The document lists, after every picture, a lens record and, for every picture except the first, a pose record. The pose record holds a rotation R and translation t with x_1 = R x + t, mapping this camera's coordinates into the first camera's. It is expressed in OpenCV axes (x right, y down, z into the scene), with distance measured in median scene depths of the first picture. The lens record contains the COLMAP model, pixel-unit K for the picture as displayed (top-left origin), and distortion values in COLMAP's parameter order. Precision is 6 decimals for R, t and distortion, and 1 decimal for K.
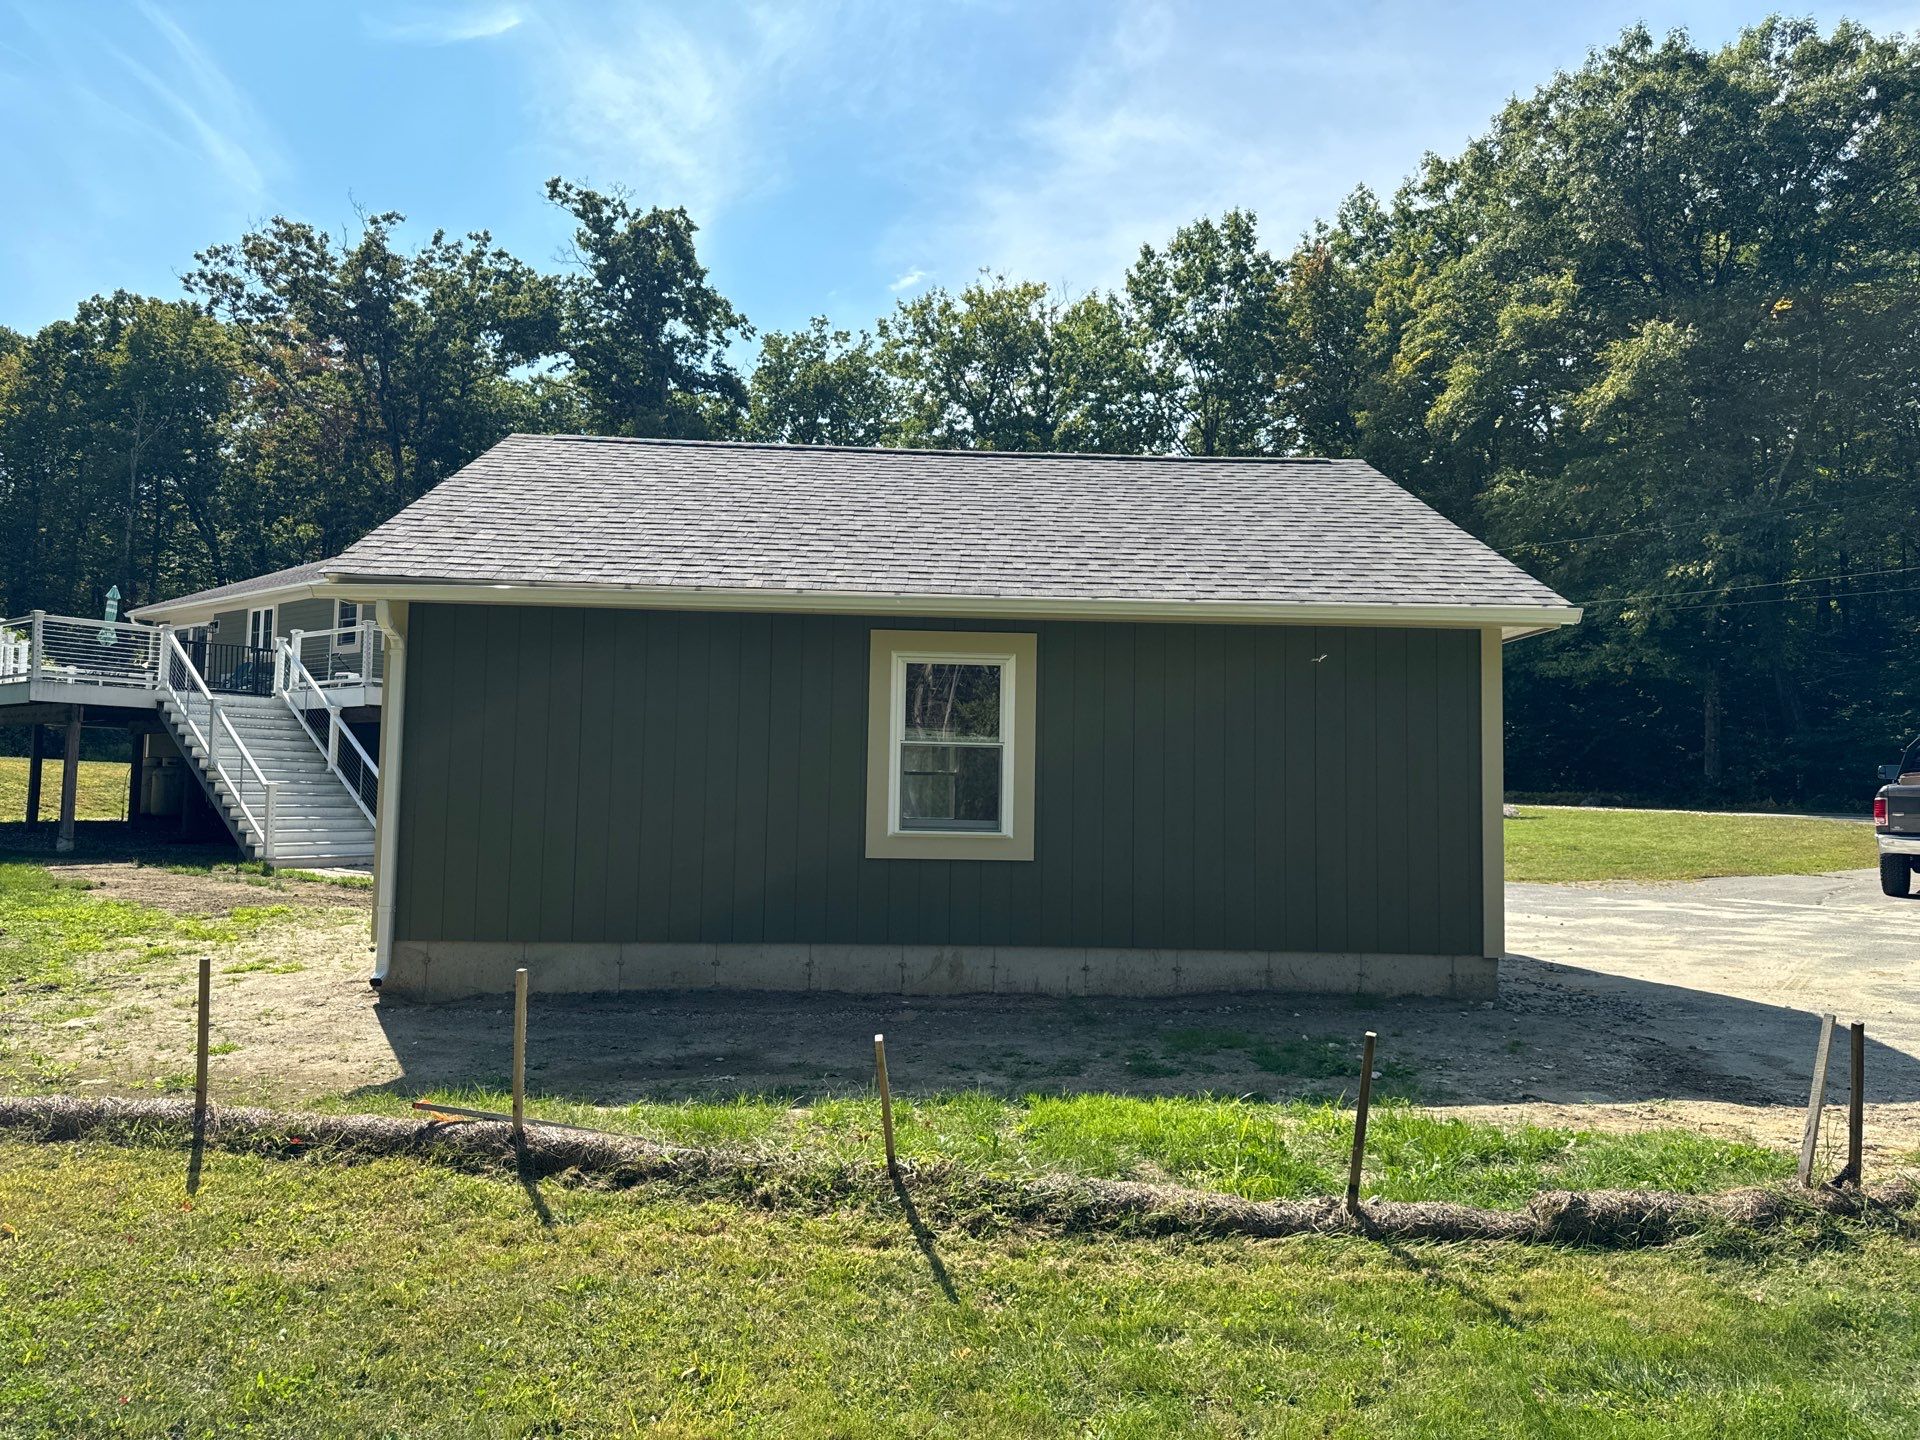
lens RADIAL K [[1408.0, 0, 932.0], [0, 1408.0, 719.4], [0, 0, 1]] dist [0.104483, -0.149444]
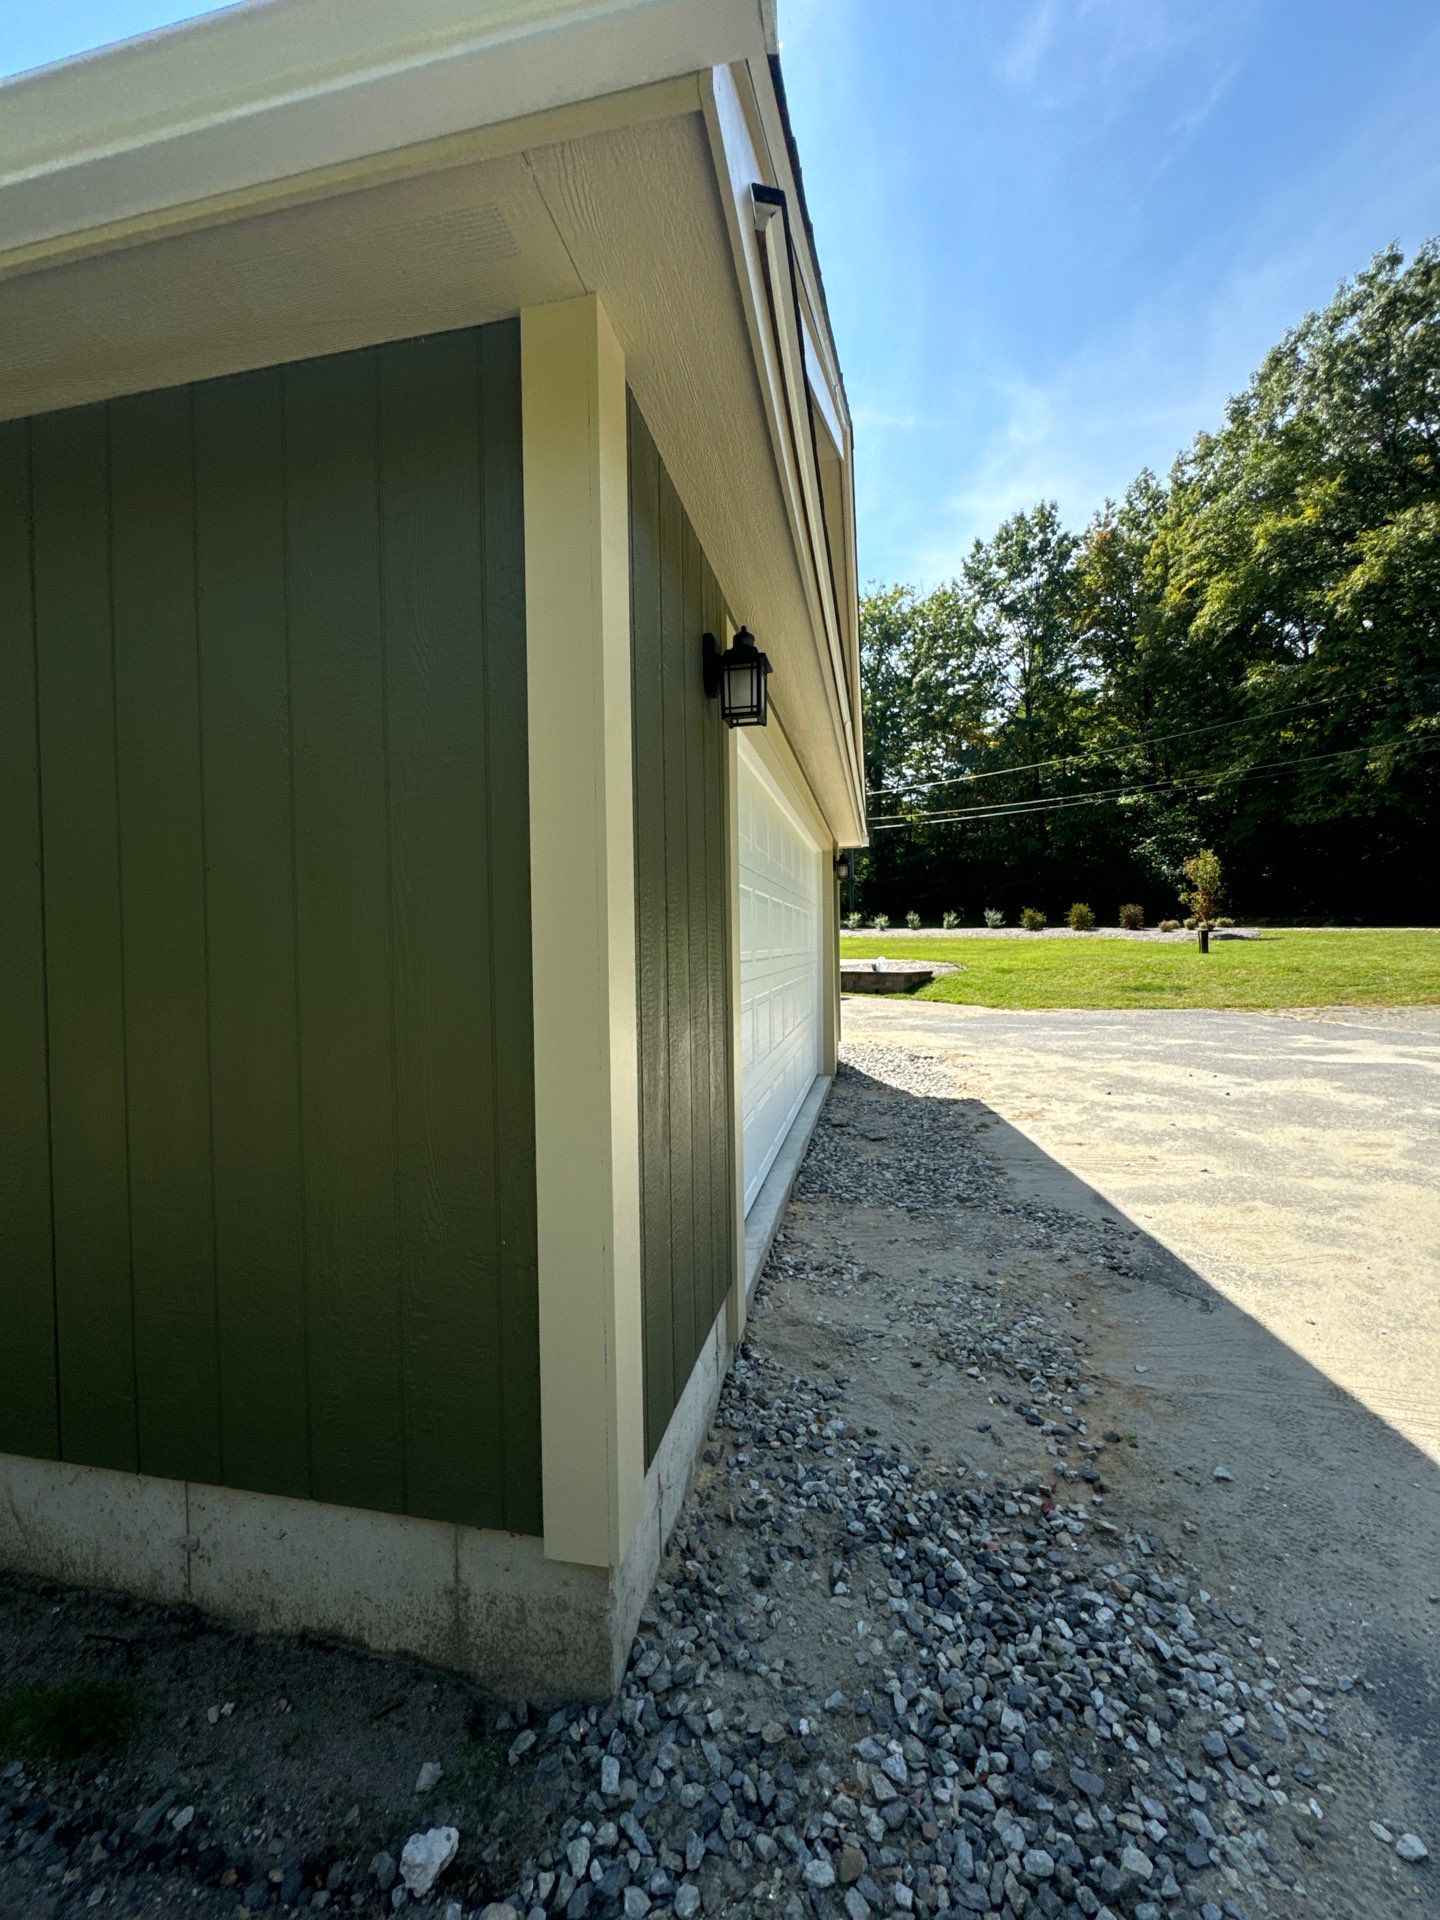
lens RADIAL K [[769.6, 0, 721.1], [0, 769.6, 958.3], [0, 0, 1]] dist [0.001367, 0.000459]
pose [[0.967767, -0.026420, -0.250459, 0.111149], [0.047026, 0.995948, 0.076651, 0.011308], [0.247419, -0.085959, 0.965088, 0.213794]]
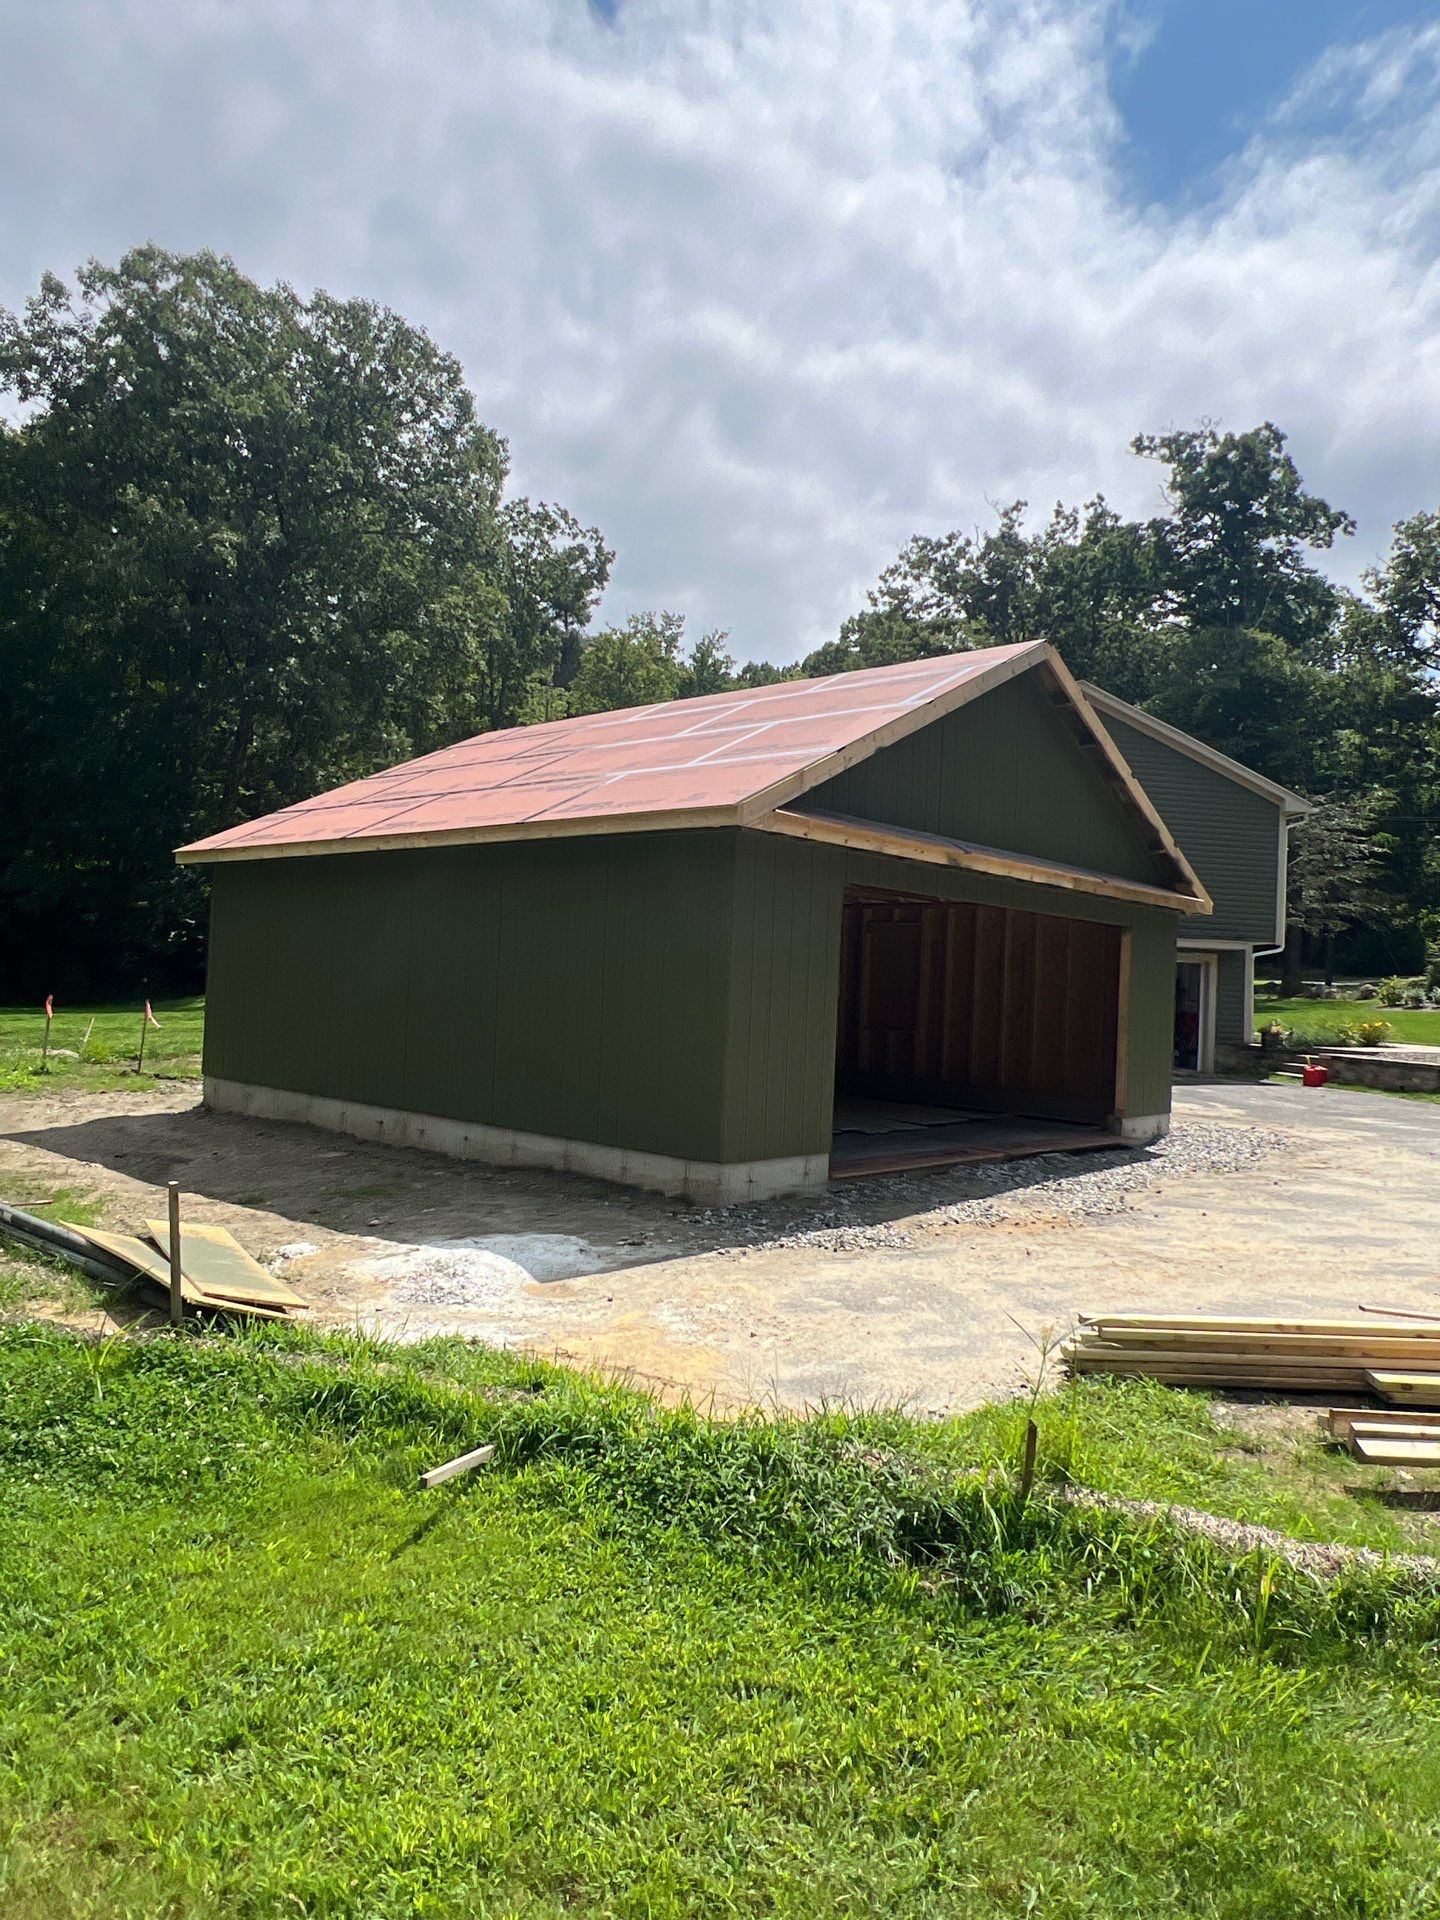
lens RADIAL K [[1278.2, 0, 683.9], [0, 1278.2, 936.0], [0, 0, 1]] dist [0.008061, -0.006189]
pose [[0.689298, -0.013068, -0.724360, 0.248373], [0.014468, 0.999886, -0.004271, 0.003290], [0.724334, -0.007536, 0.689409, 0.095188]]
